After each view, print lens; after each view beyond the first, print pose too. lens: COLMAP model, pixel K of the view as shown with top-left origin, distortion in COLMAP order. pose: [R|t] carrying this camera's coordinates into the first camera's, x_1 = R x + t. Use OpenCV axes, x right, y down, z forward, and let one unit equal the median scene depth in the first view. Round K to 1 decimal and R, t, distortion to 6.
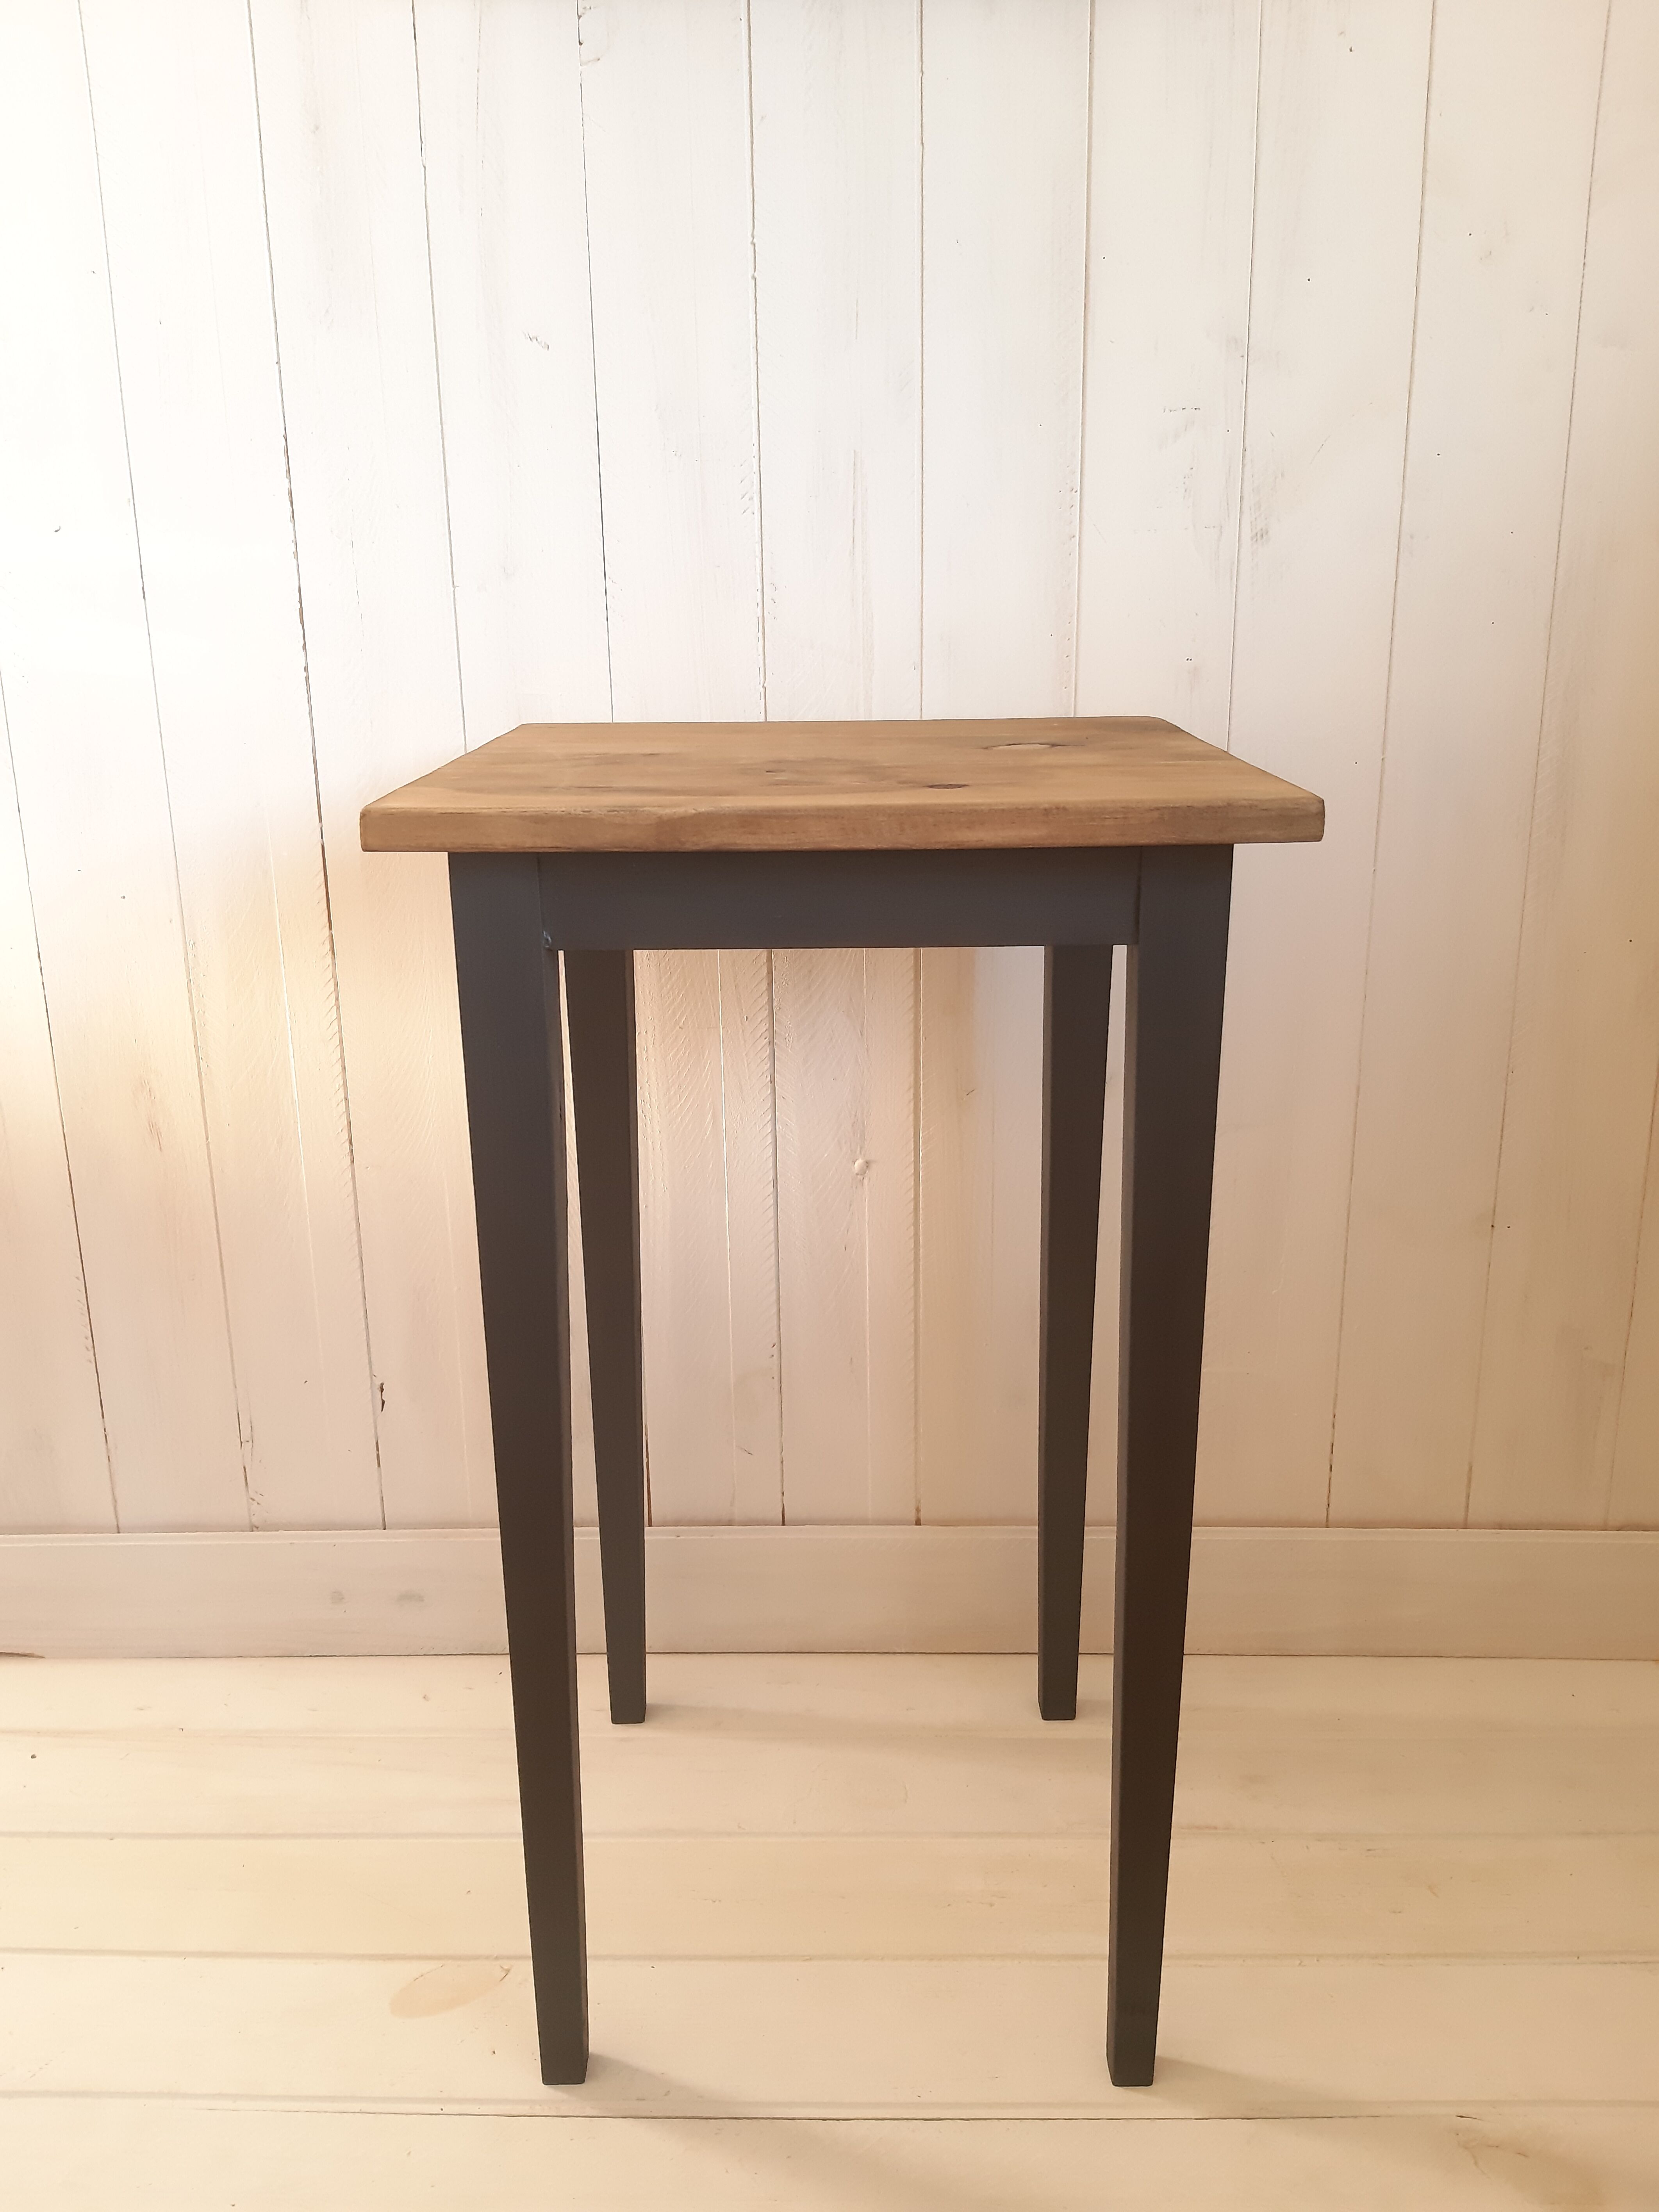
lens RADIAL K [[1732.9, 0, 809.5], [0, 1732.9, 1103.3], [0, 0, 1]] dist [0.026663, -0.054705]
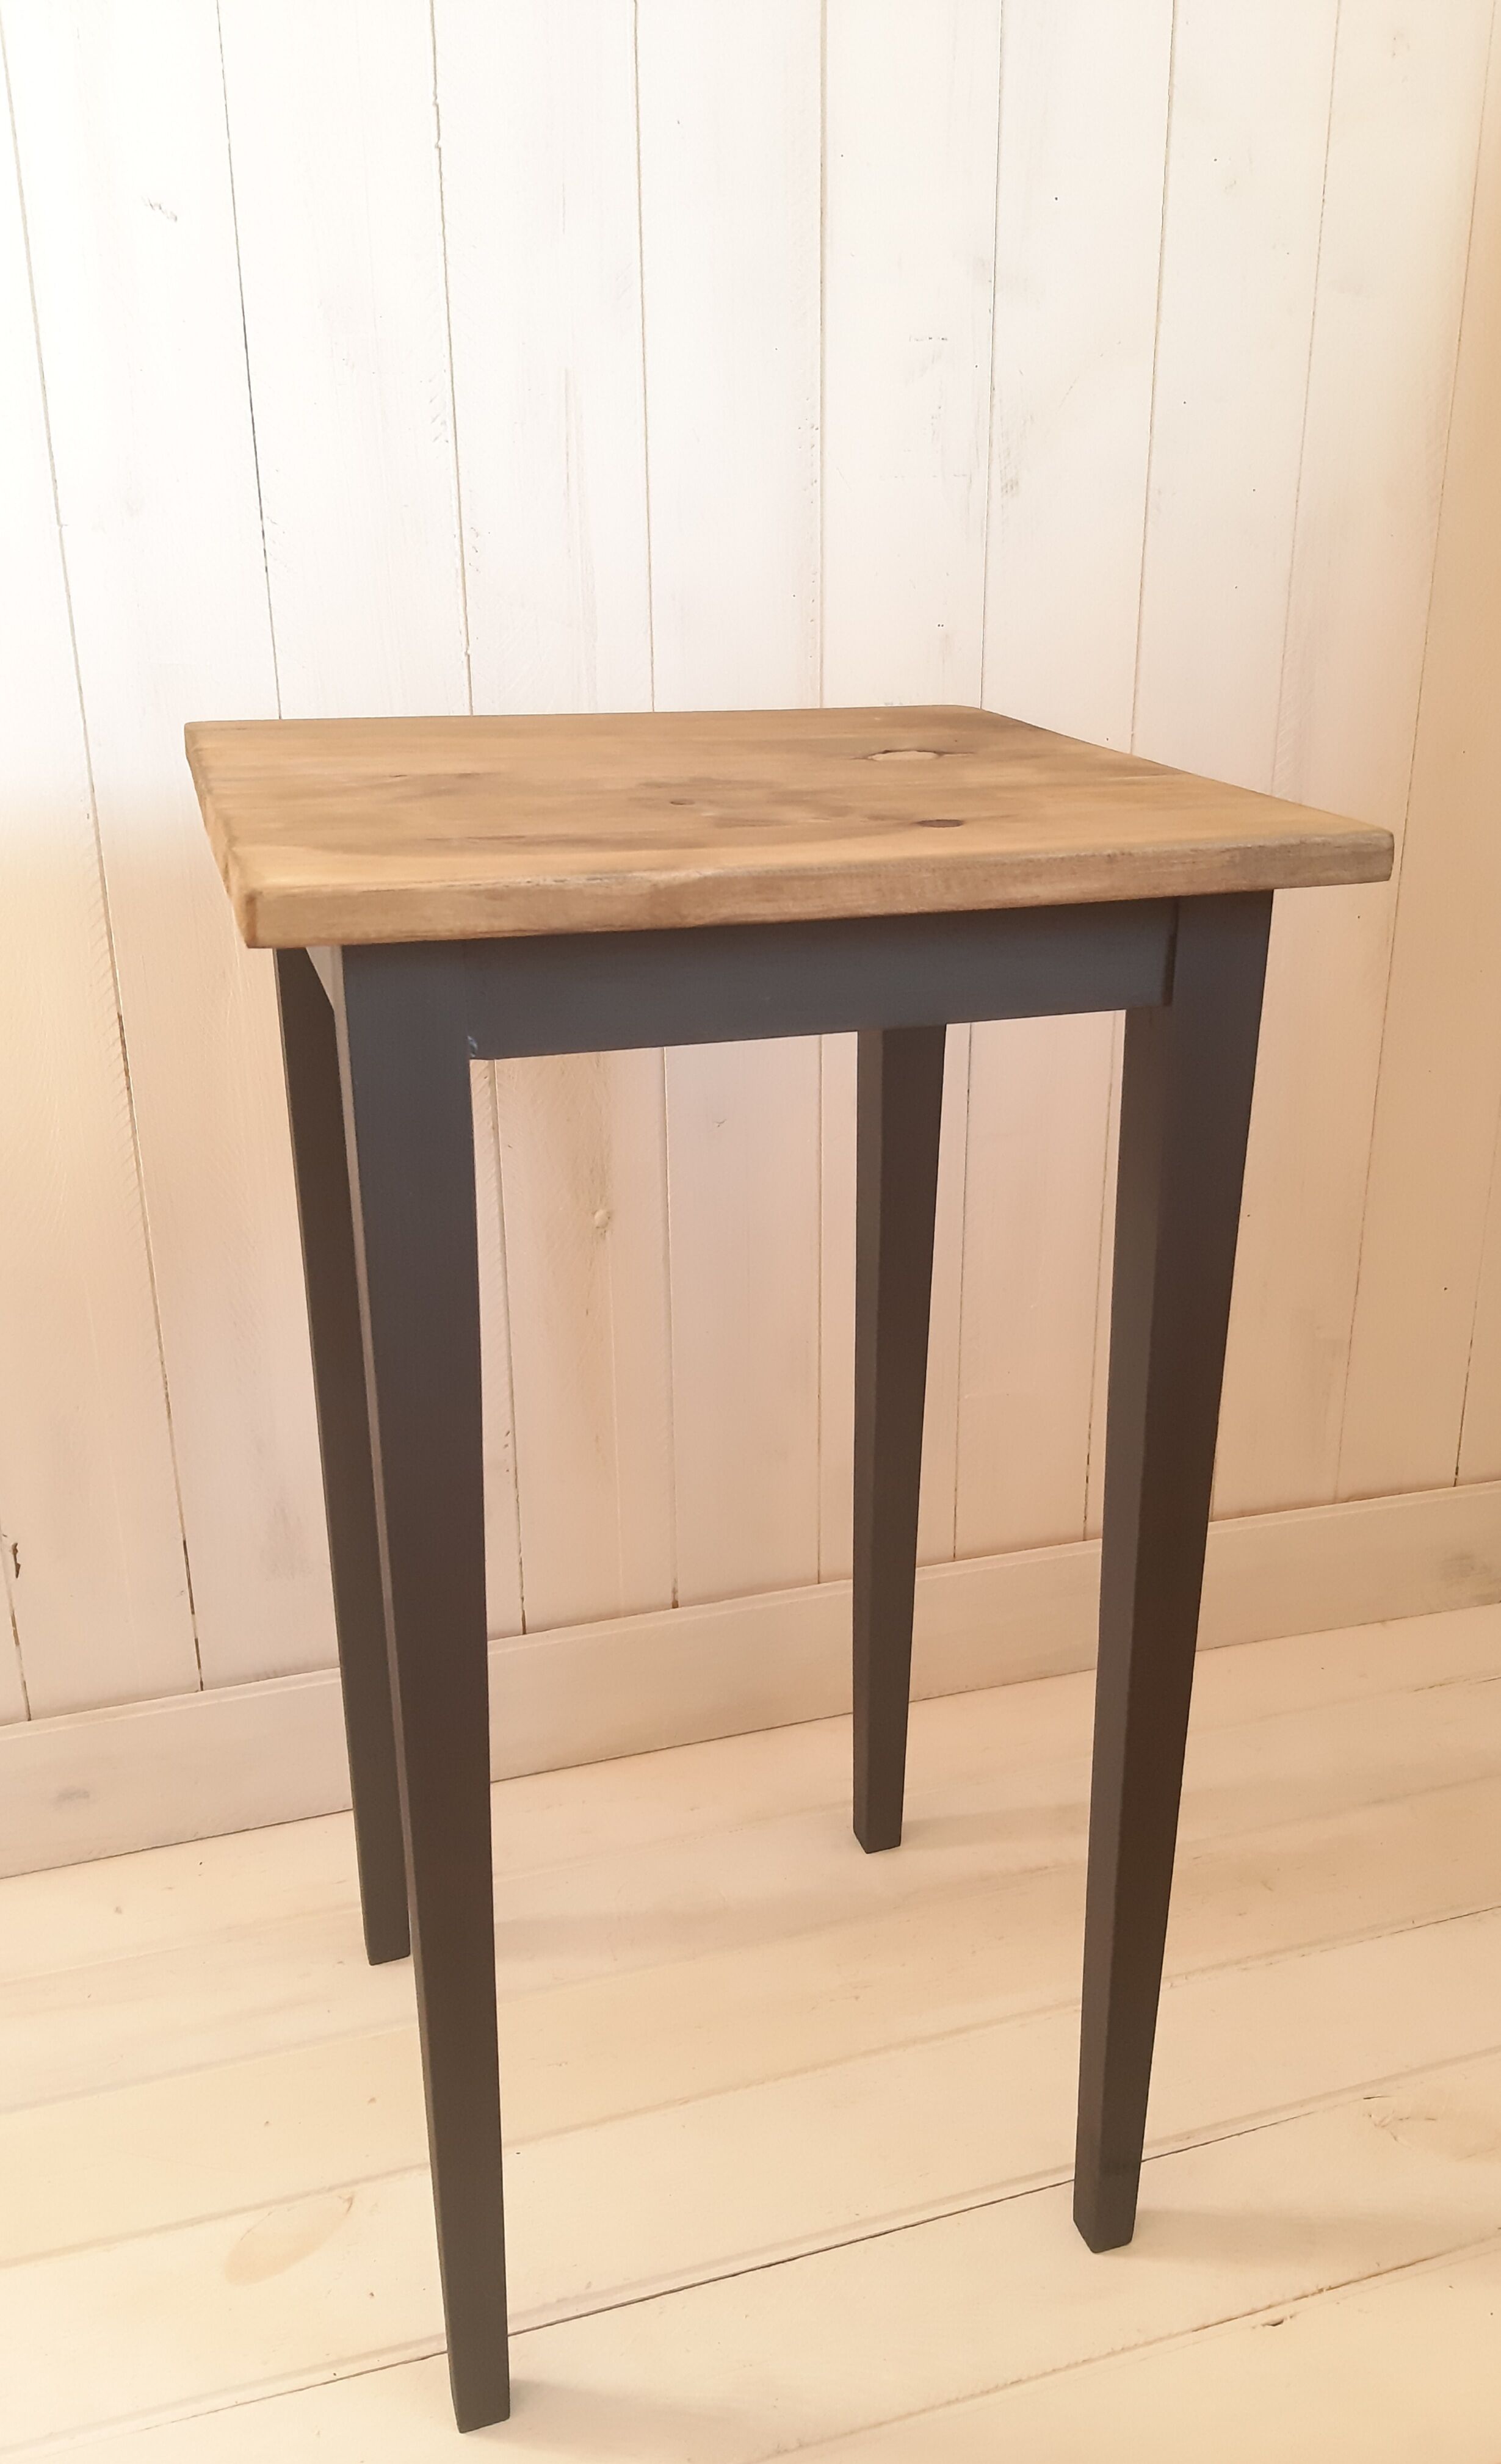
lens RADIAL K [[2013.7, 0, 769.6], [0, 2013.7, 1234.7], [0, 0, 1]] dist [0.001871, -0.018465]
pose [[0.936737, -0.100372, 0.335335, -0.251653], [0.068602, 0.992070, 0.105310, -0.060498], [-0.343246, -0.075643, 0.936195, 0.034168]]
